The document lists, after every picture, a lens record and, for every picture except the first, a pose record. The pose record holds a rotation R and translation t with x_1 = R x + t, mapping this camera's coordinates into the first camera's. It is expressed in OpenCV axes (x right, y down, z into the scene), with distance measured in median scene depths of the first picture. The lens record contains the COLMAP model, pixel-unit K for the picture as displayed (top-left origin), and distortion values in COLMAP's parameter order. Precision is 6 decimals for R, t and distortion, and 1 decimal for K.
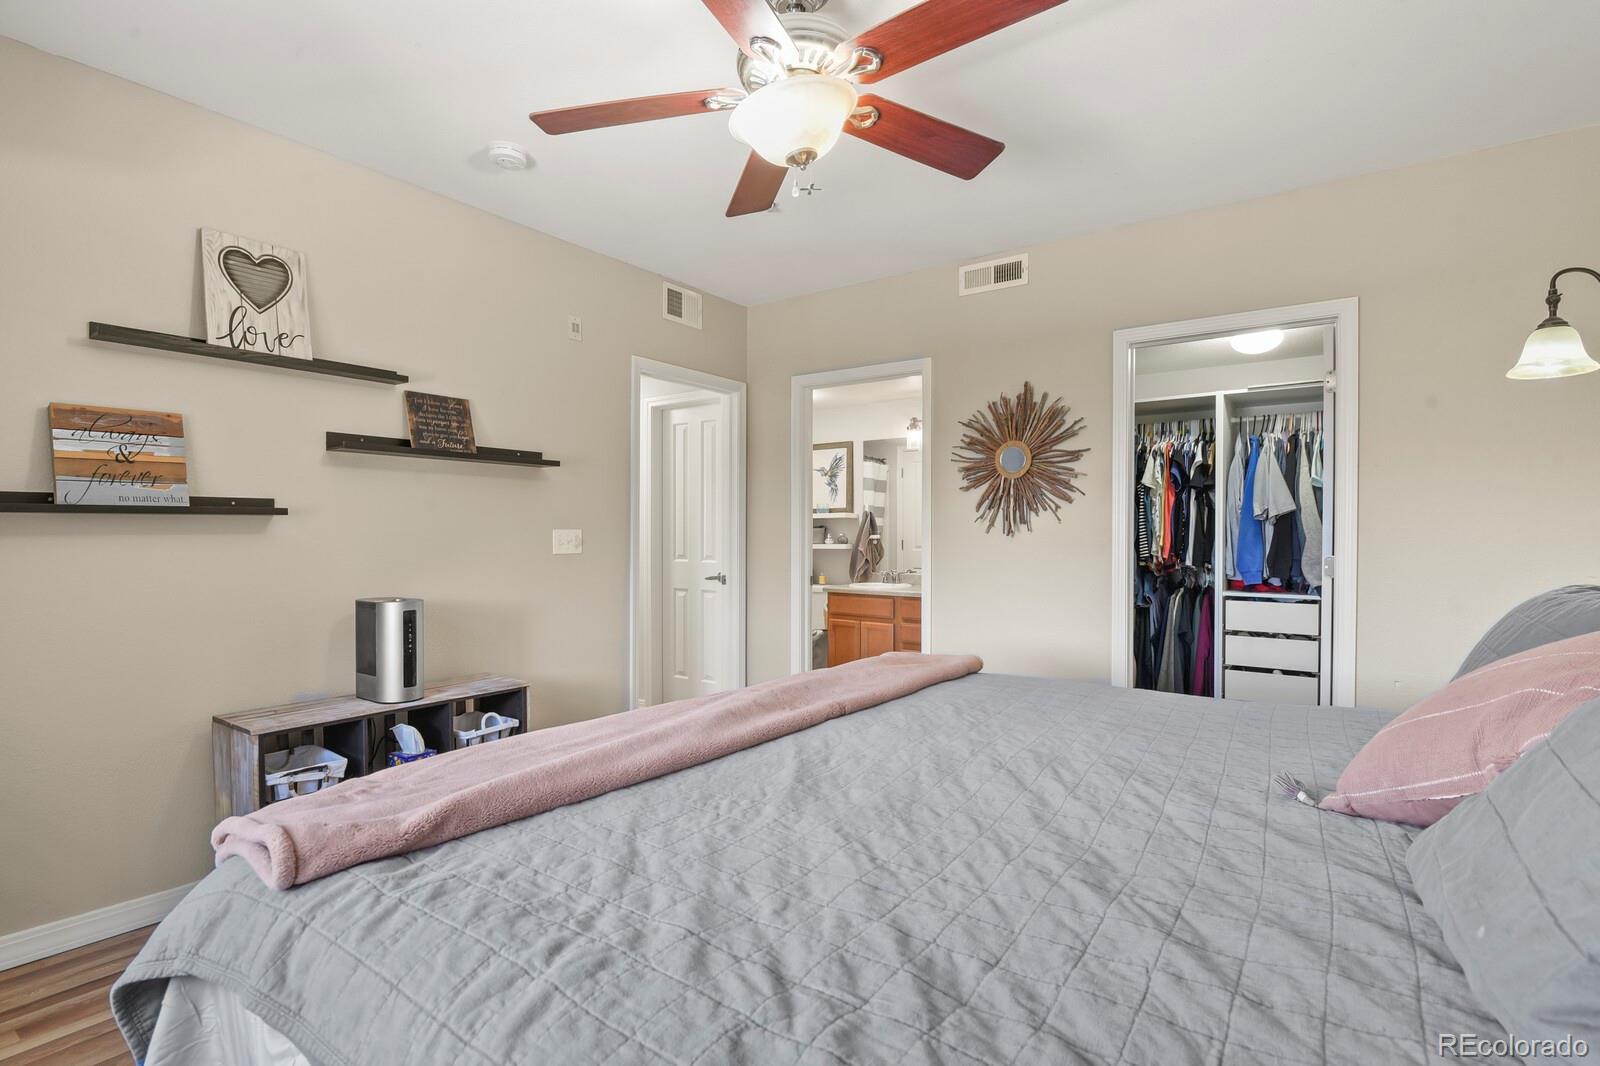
lens RADIAL K [[775.3, 0, 798.6], [0, 775.3, 535.7], [0, 0, 1]] dist [-0.005877, -0.004791]
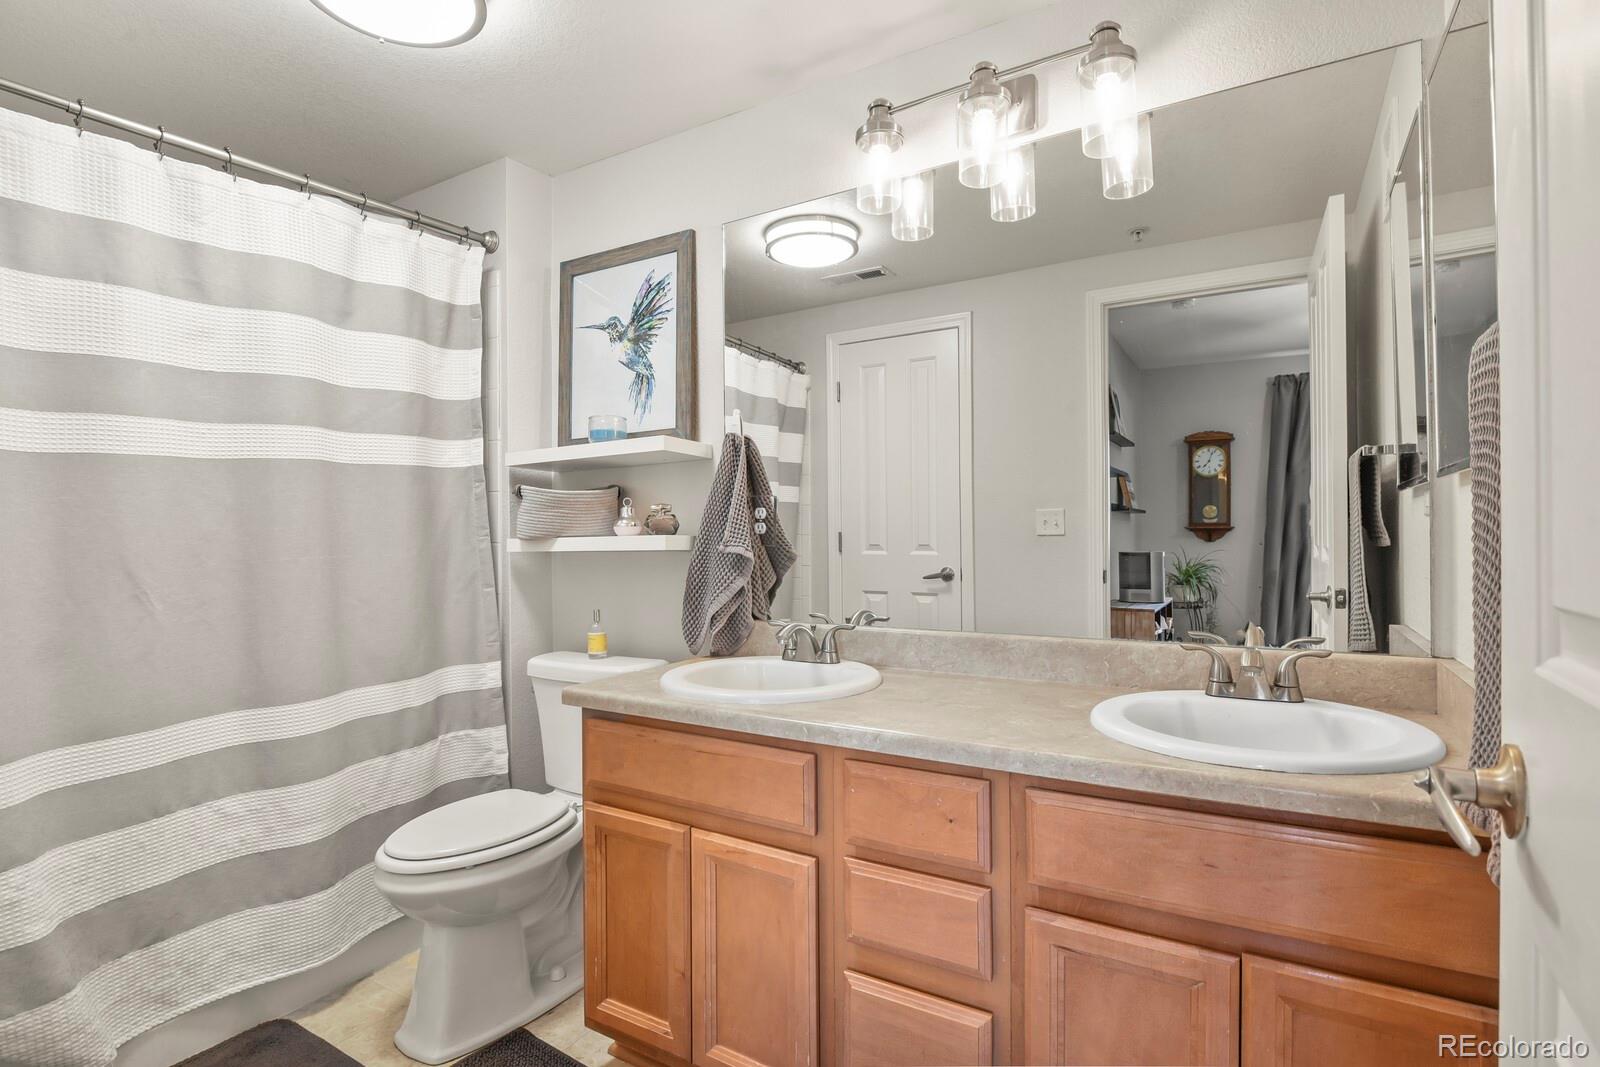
lens RADIAL K [[775.3, 0, 801.6], [0, 775.3, 541.7], [0, 0, 1]] dist [-0.005877, -0.004791]
pose [[0.996046, -0.014270, 0.087683, 0.088902], [0.014163, 0.999898, 0.001849, 0.014154], [-0.087700, -0.000600, 0.996147, 0.688271]]
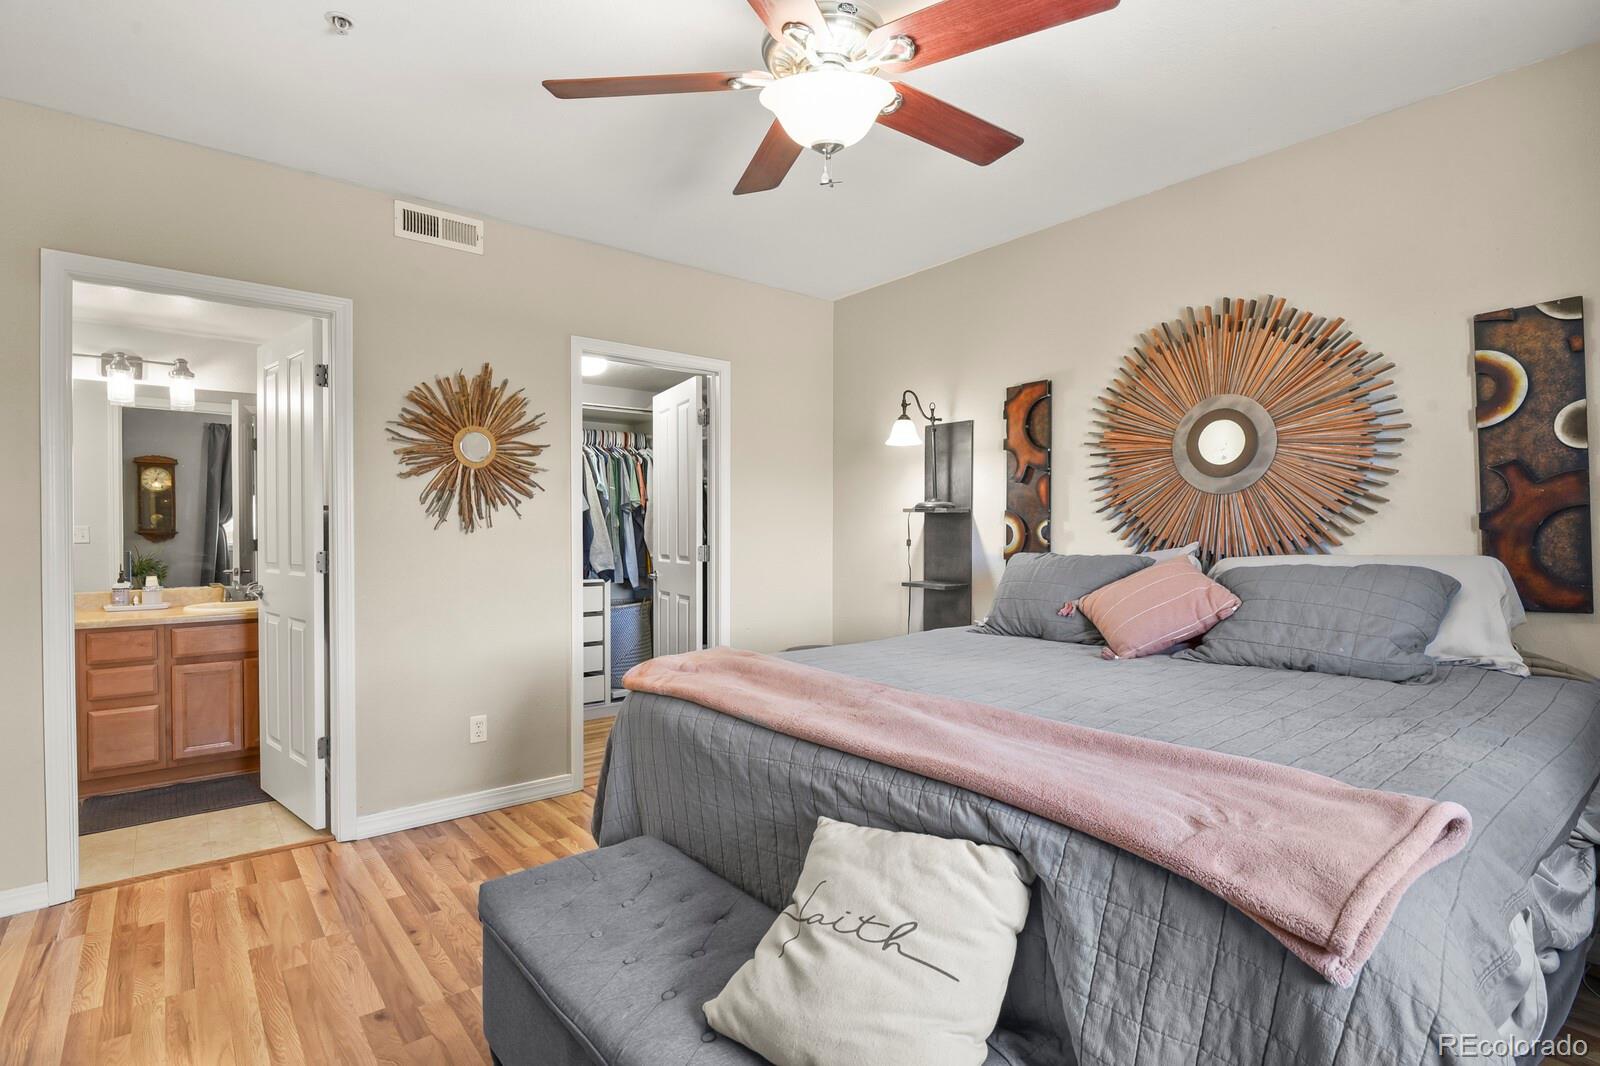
lens RADIAL K [[775.3, 0, 803.4], [0, 775.3, 541.0], [0, 0, 1]] dist [-0.005877, -0.004791]
pose [[0.252719, -0.018164, 0.967369, -0.296170], [0.002386, 0.999832, 0.018150, -0.002999], [-0.967537, -0.002279, 0.252720, 0.243166]]
